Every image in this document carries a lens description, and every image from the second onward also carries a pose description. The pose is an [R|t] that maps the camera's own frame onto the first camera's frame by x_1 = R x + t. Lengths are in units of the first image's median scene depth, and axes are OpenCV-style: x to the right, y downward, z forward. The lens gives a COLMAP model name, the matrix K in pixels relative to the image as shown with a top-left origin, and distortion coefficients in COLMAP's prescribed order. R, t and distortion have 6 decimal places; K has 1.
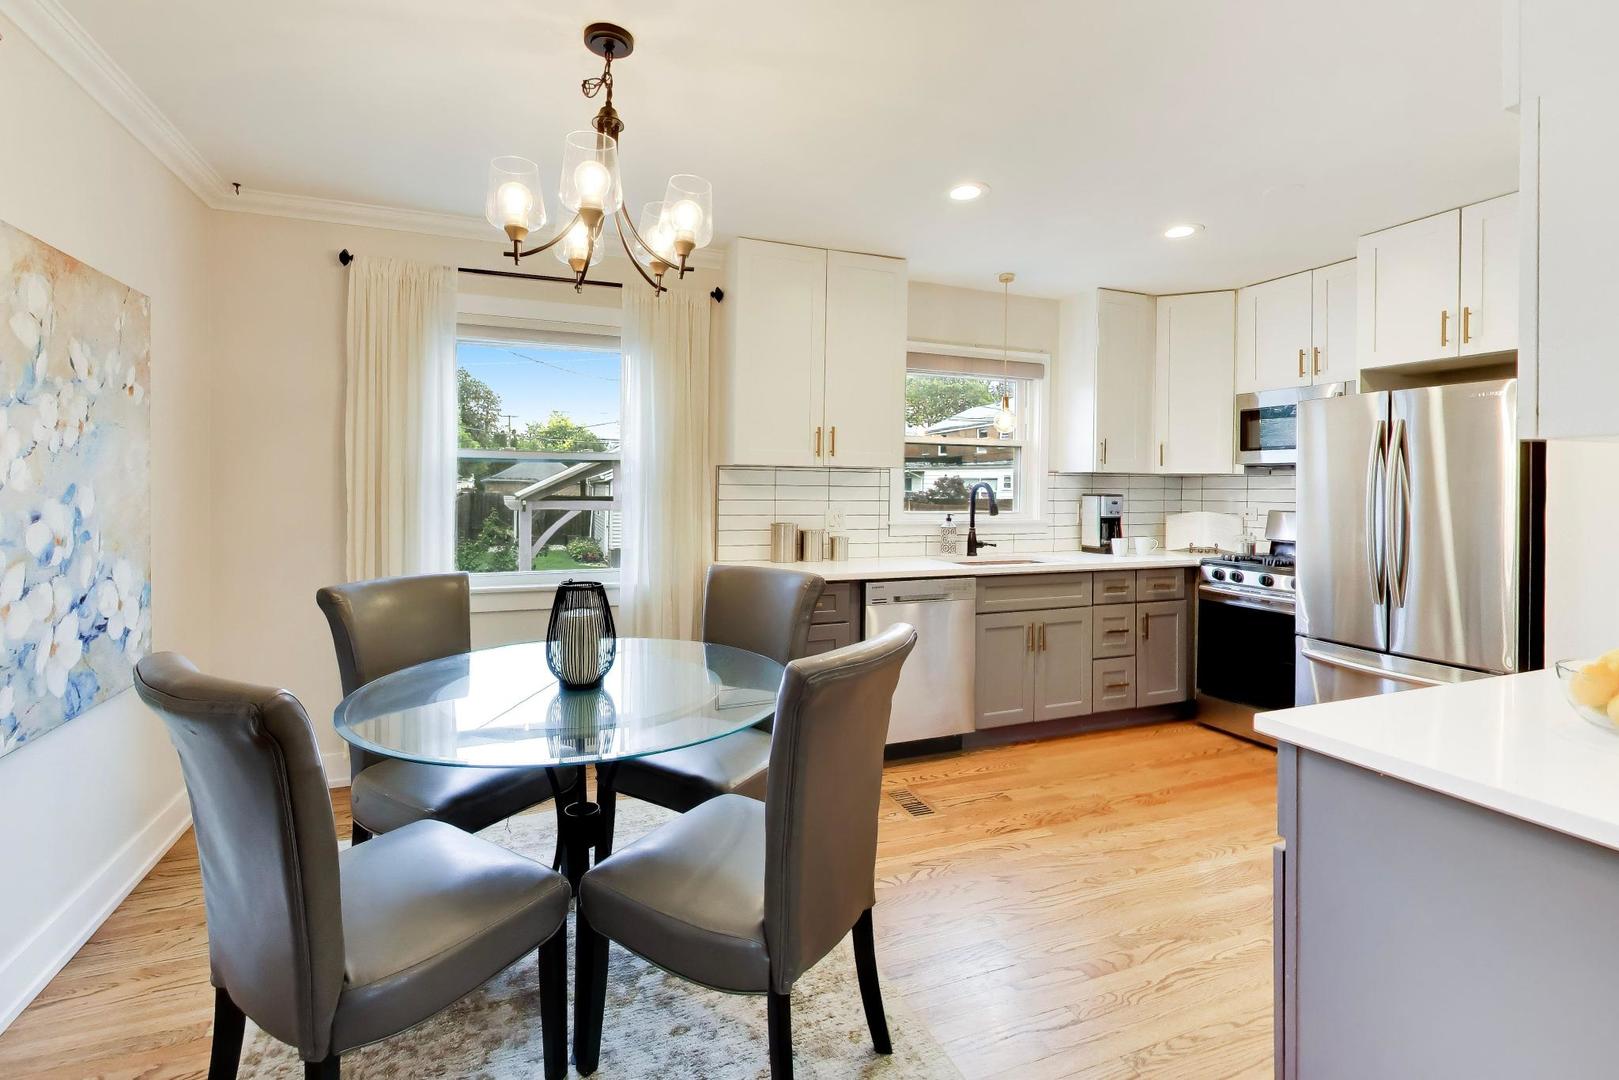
lens RADIAL K [[735.9, 0, 764.8], [0, 735.9, 499.9], [0, 0, 1]] dist [-0.001134, -0.000064]
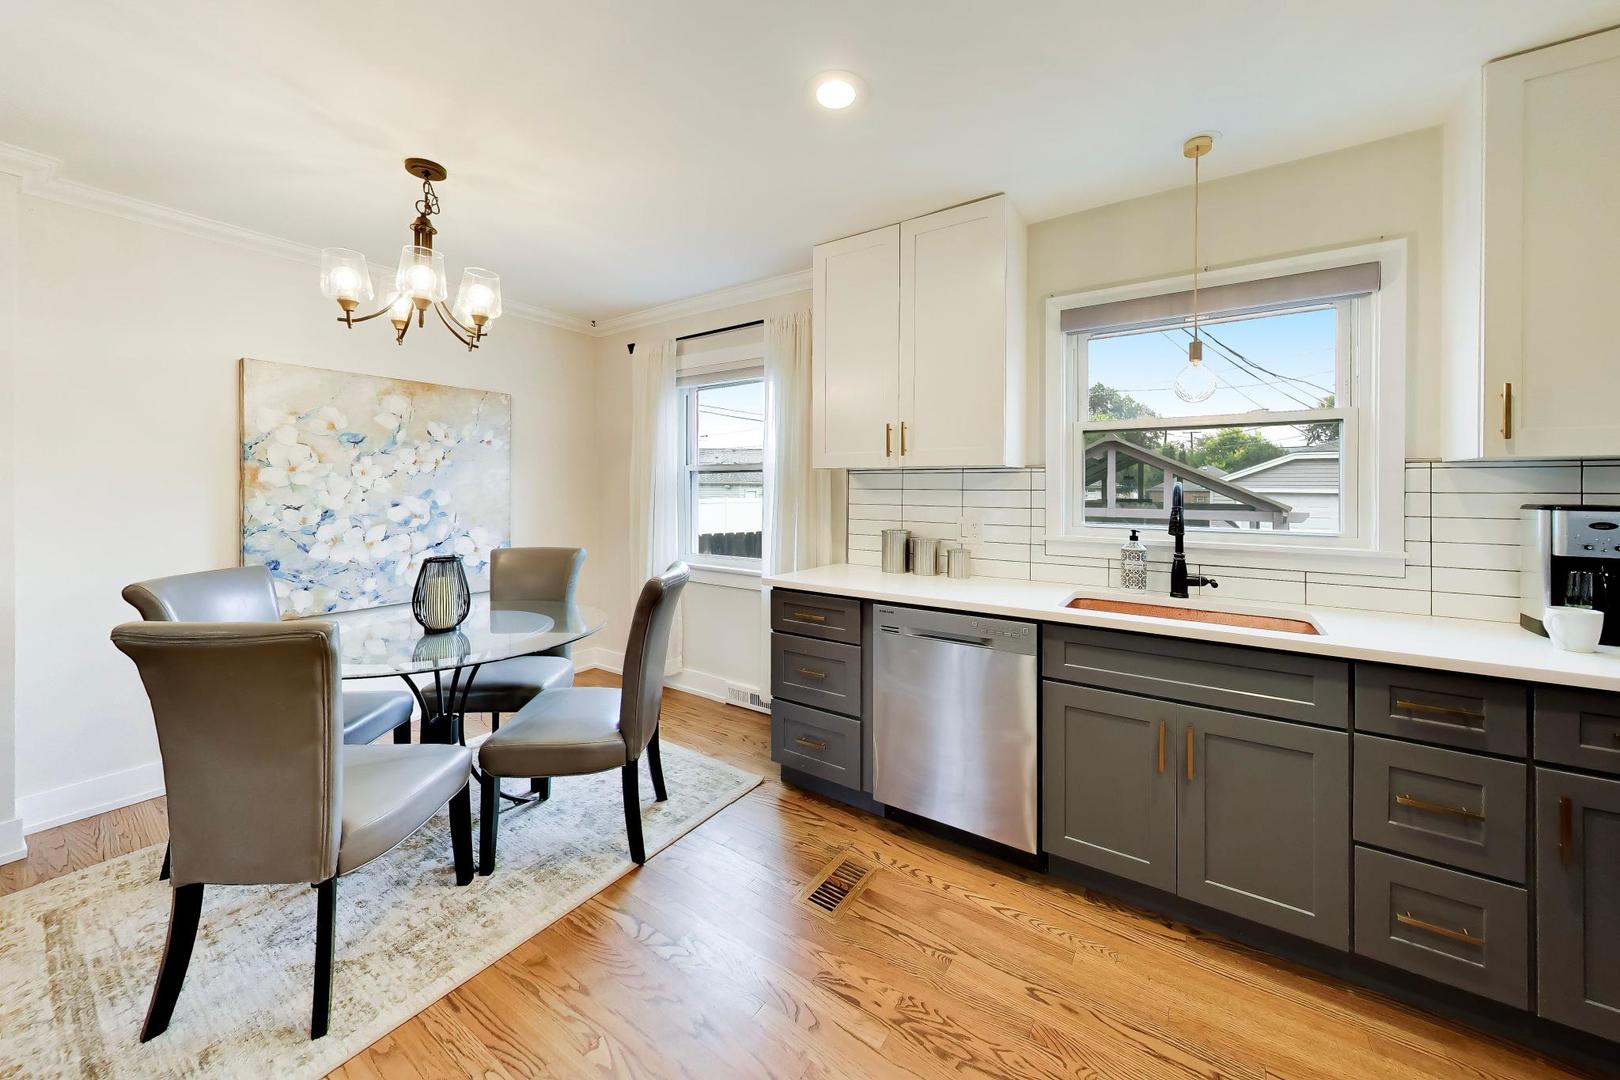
lens RADIAL K [[570.4, 0, 806.0], [0, 570.4, 494.2], [0, 0, 1]] dist [0.000584, 0.000153]
pose [[0.581438, 0.001359, -0.813589, 0.666965], [-0.015314, 0.999840, -0.009274, -0.006013], [0.813446, 0.017851, 0.581366, 0.592072]]
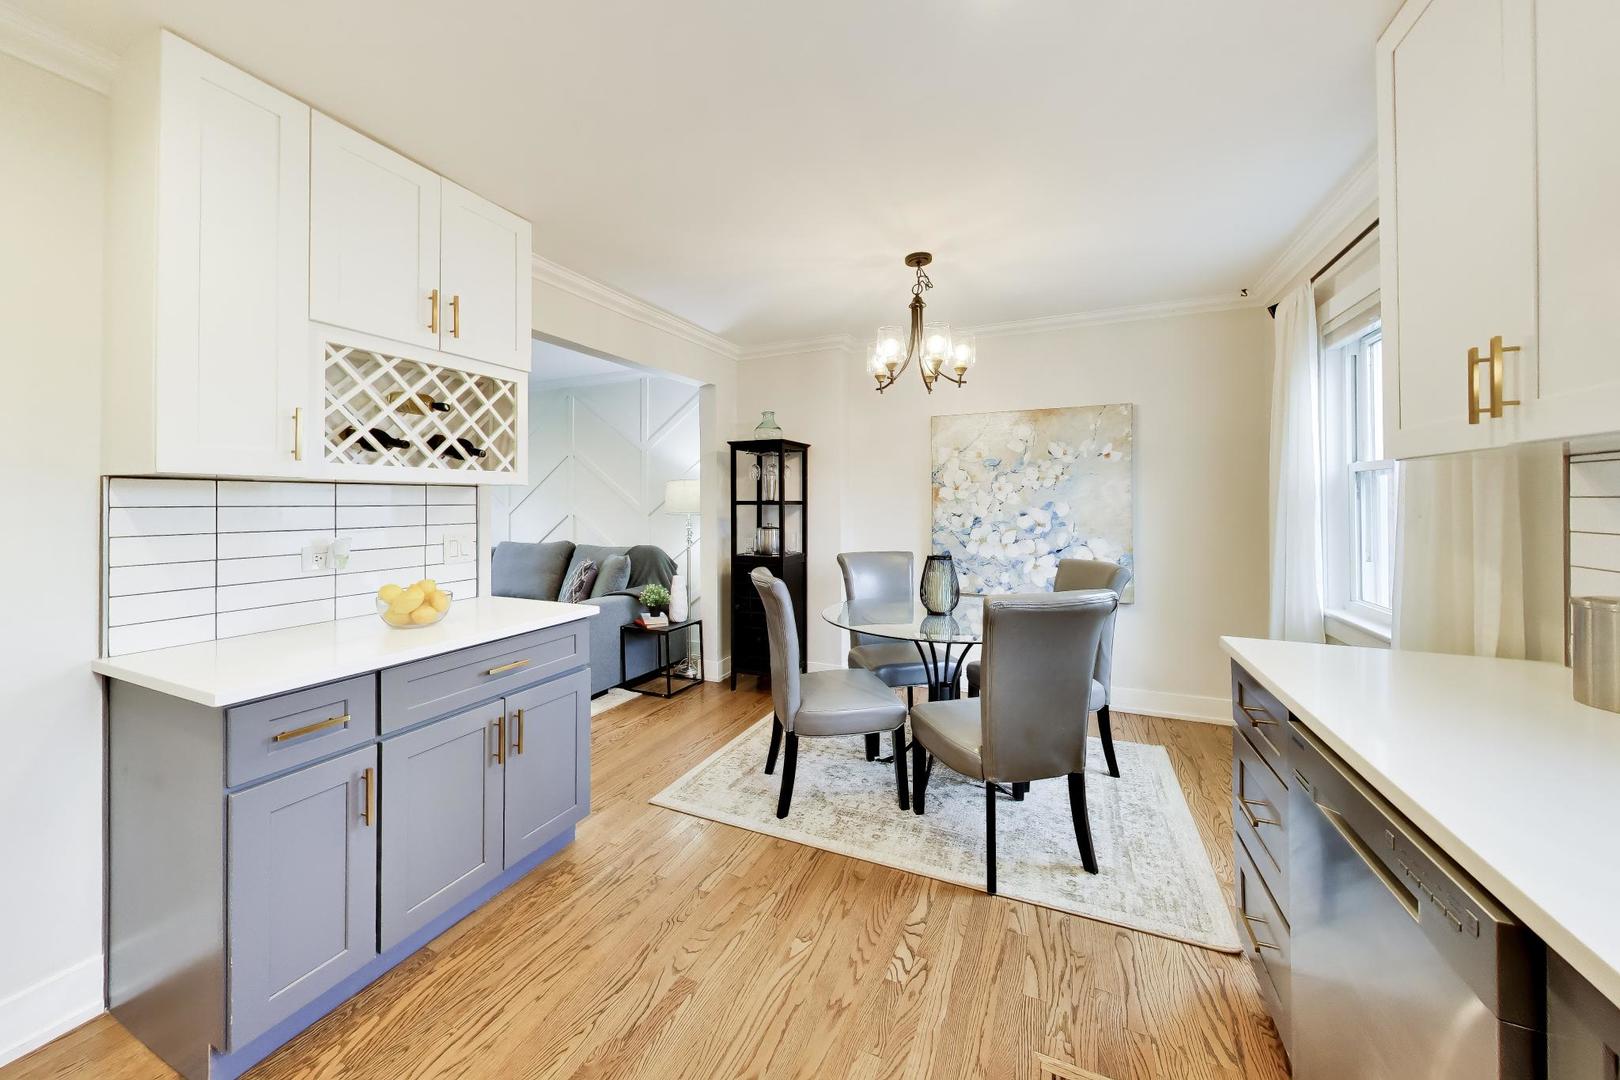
lens RADIAL K [[570.4, 0, 806.0], [0, 570.4, 494.2], [0, 0, 1]] dist [0.000584, 0.000153]
pose [[-0.690300, -0.015431, -0.723359, 0.624374], [-0.016918, 0.999843, -0.005184, -0.015056], [0.723326, 0.008659, -0.690453, 1.096554]]
